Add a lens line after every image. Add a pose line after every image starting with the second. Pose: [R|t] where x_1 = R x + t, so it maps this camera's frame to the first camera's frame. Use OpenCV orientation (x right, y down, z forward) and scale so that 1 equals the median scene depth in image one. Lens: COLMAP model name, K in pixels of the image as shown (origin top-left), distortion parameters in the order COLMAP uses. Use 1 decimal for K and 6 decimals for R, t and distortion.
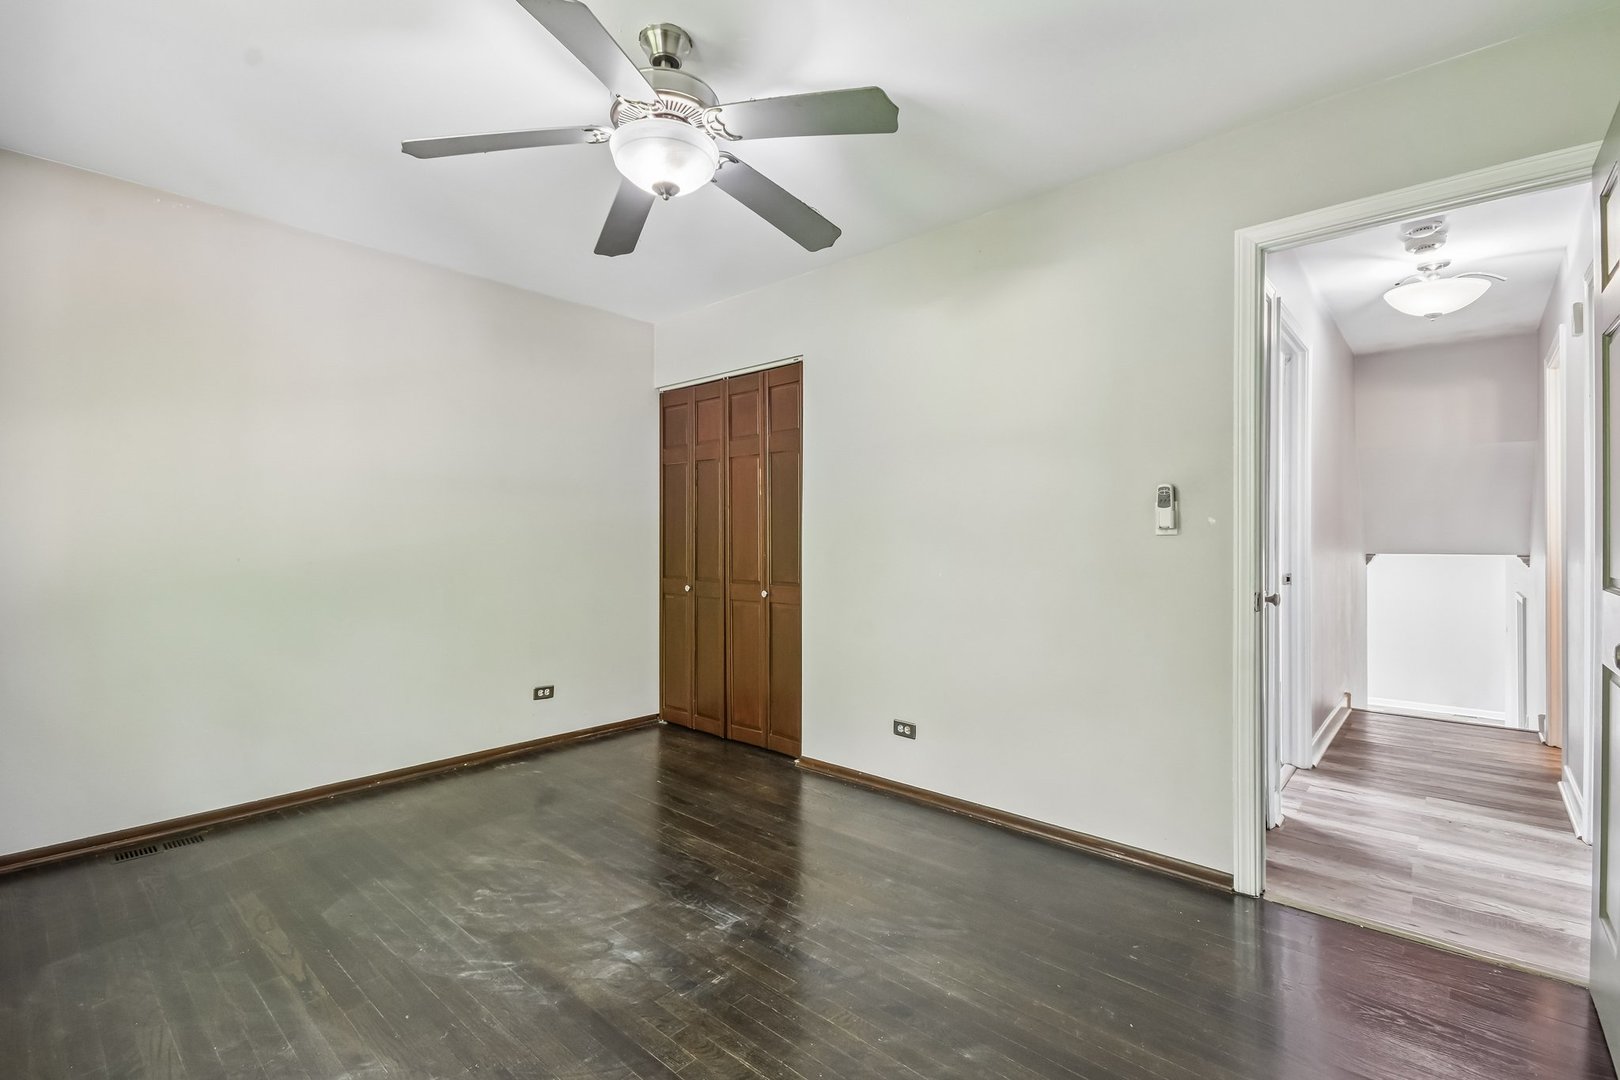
lens RADIAL K [[721.9, 0, 806.1], [0, 721.9, 531.0], [0, 0, 1]] dist [0.008481, -0.004306]
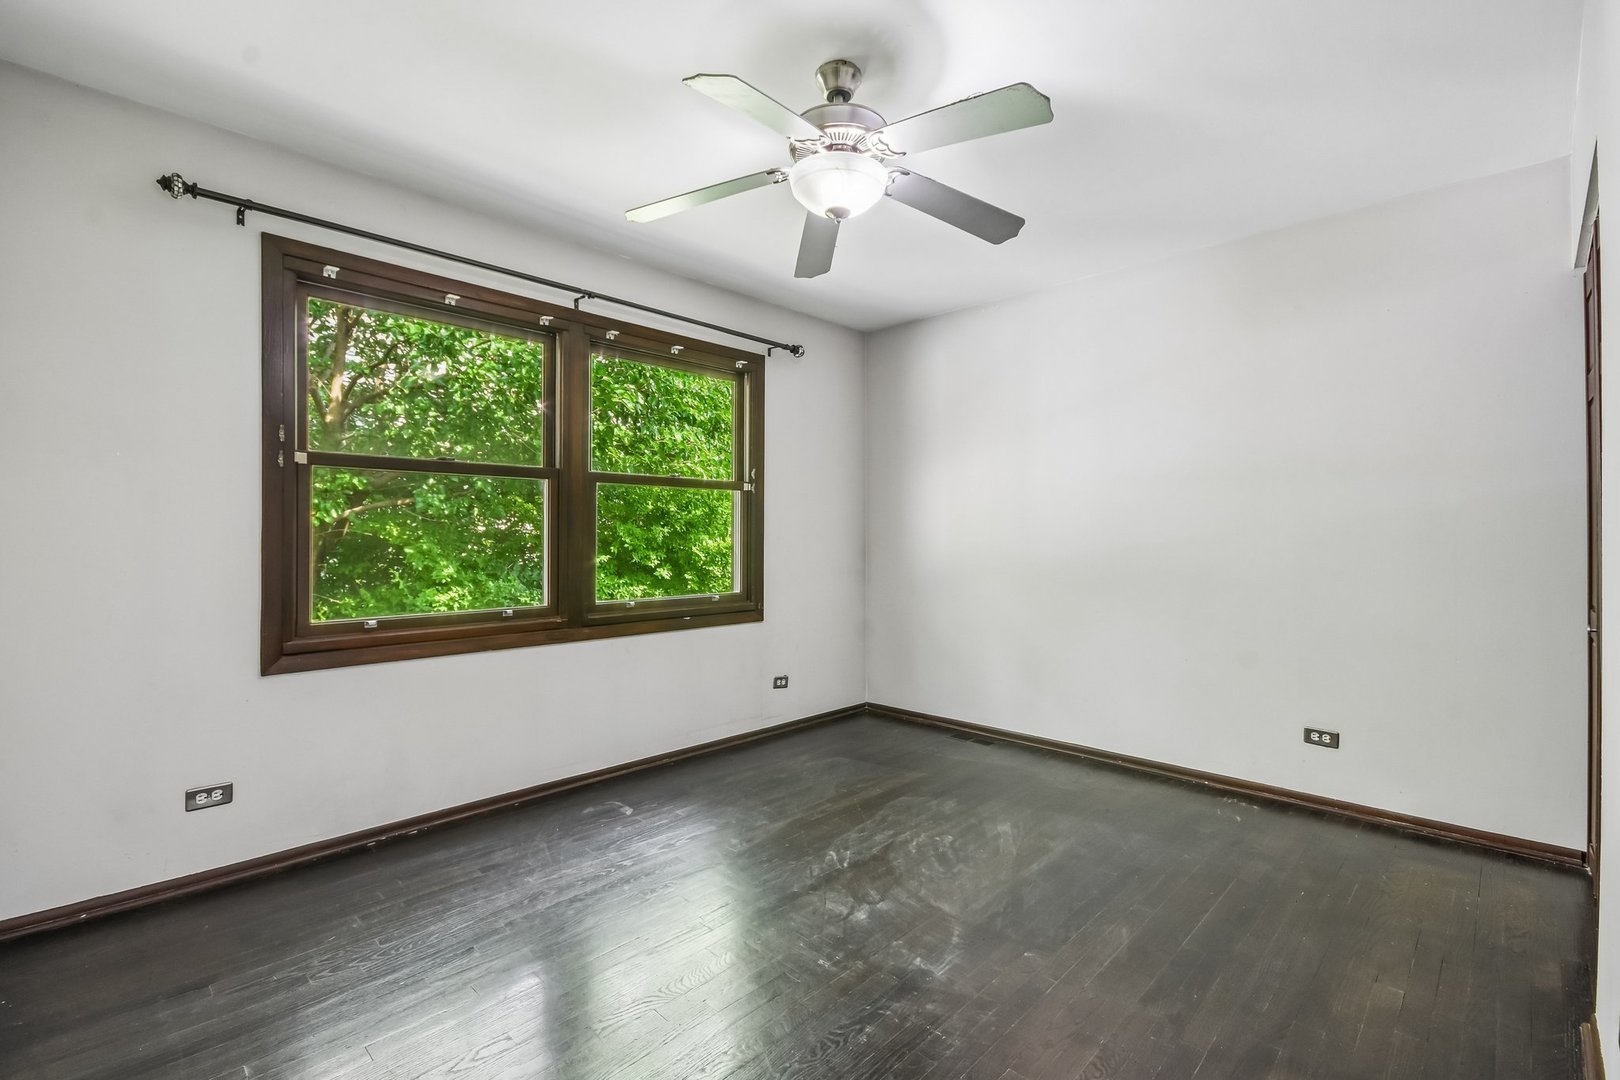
lens RADIAL K [[721.9, 0, 814.6], [0, 721.9, 530.1], [0, 0, 1]] dist [0.008481, -0.004306]
pose [[-0.036933, -0.011902, -0.999247, 0.669489], [0.005140, 0.999914, -0.012100, 0.012612], [0.999305, -0.005583, -0.036869, 0.756561]]
